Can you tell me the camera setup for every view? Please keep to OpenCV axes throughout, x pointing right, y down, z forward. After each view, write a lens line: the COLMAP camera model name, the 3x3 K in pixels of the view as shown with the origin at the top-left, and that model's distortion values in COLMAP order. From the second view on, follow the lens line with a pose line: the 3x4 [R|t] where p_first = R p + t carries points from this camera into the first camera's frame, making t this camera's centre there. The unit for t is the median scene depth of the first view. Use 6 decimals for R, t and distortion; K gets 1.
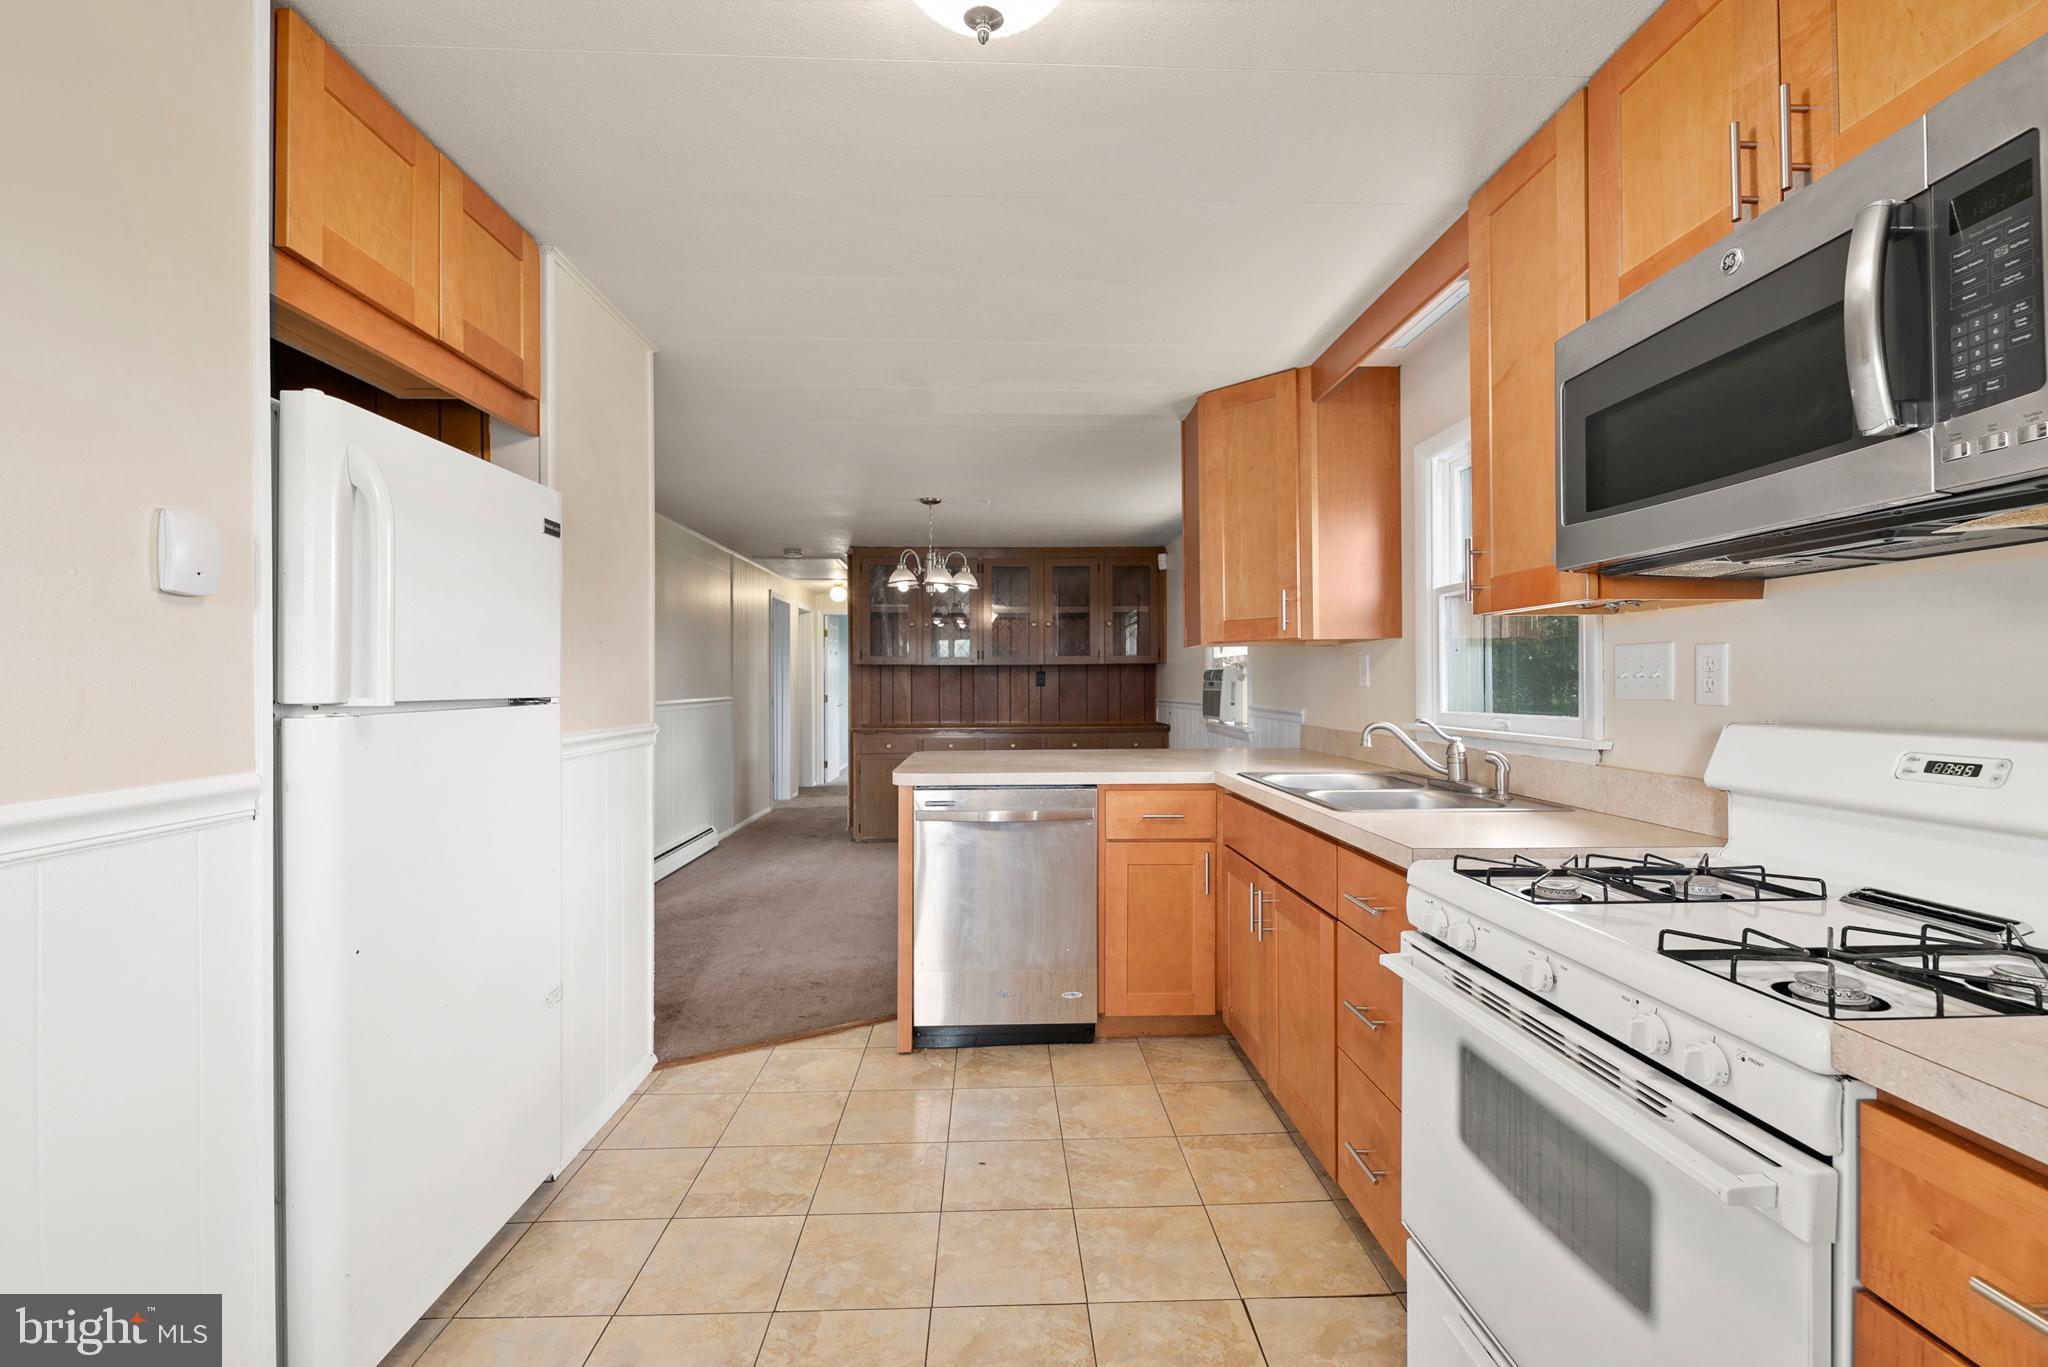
lens RADIAL K [[884.1, 0, 1074.0], [0, 884.1, 683.5], [0, 0, 1]] dist [0.012606, -0.007551]
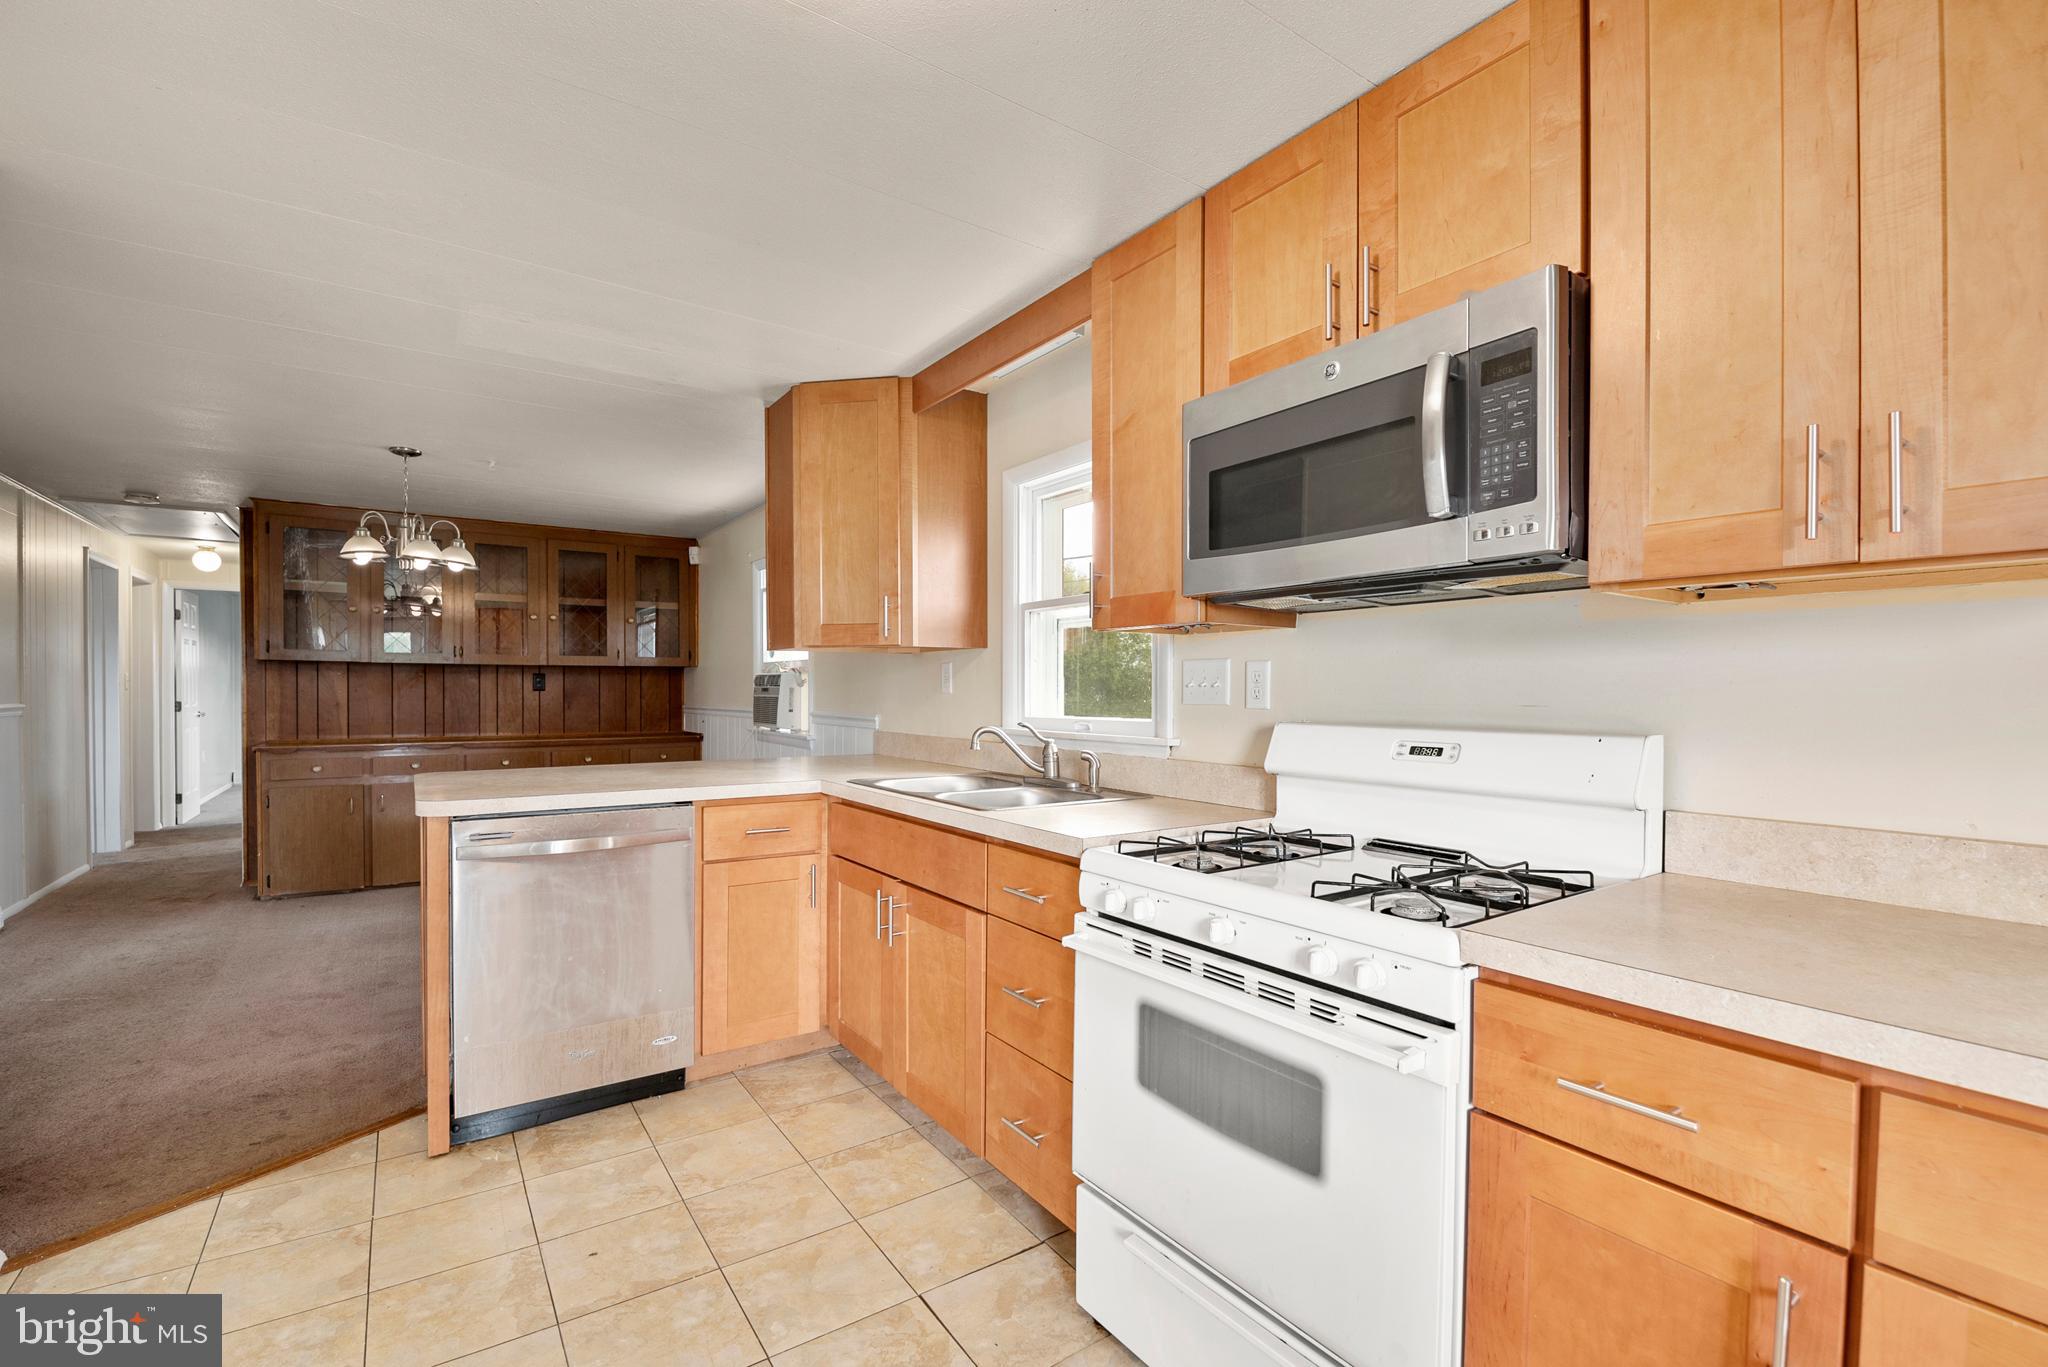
lens RADIAL K [[884.1, 0, 1075.6], [0, 884.1, 704.8], [0, 0, 1]] dist [0.012606, -0.007551]
pose [[0.849520, -0.001521, 0.527554, -0.148064], [-0.007081, 0.999873, 0.014284, 0.001736], [-0.527509, -0.015870, 0.849401, 0.042008]]
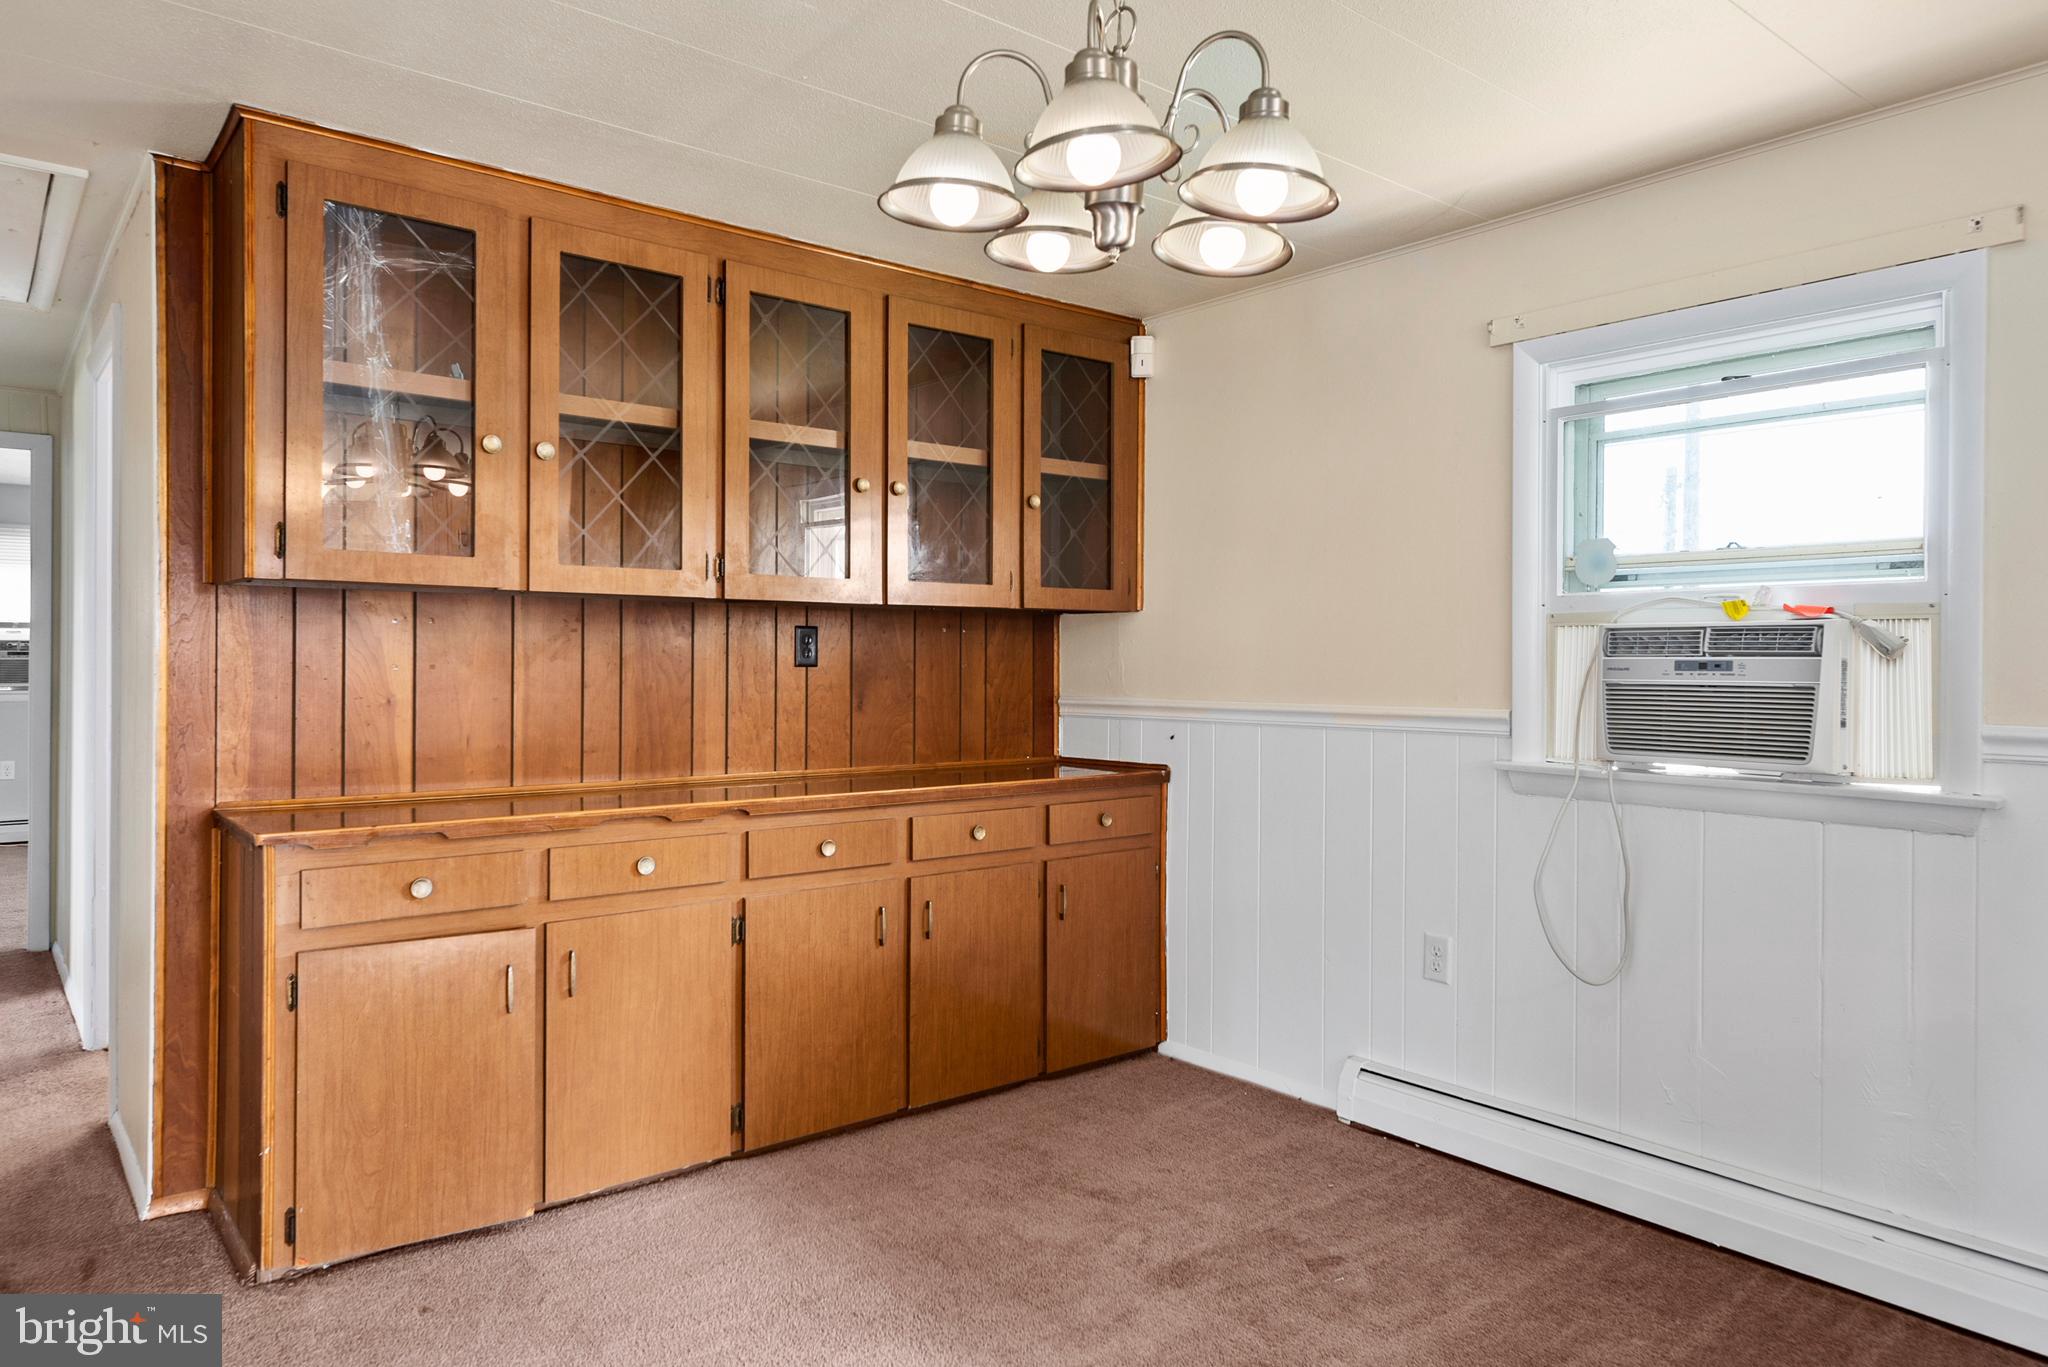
lens RADIAL K [[1265.8, 0, 1044.9], [0, 1265.8, 671.4], [0, 0, 1]] dist [0.052411, 0.002246]
pose [[0.805241, 0.003854, 0.592935, -0.839090], [-0.008725, 0.999948, 0.005349, 0.004038], [-0.592884, -0.009480, 0.805232, 1.731329]]
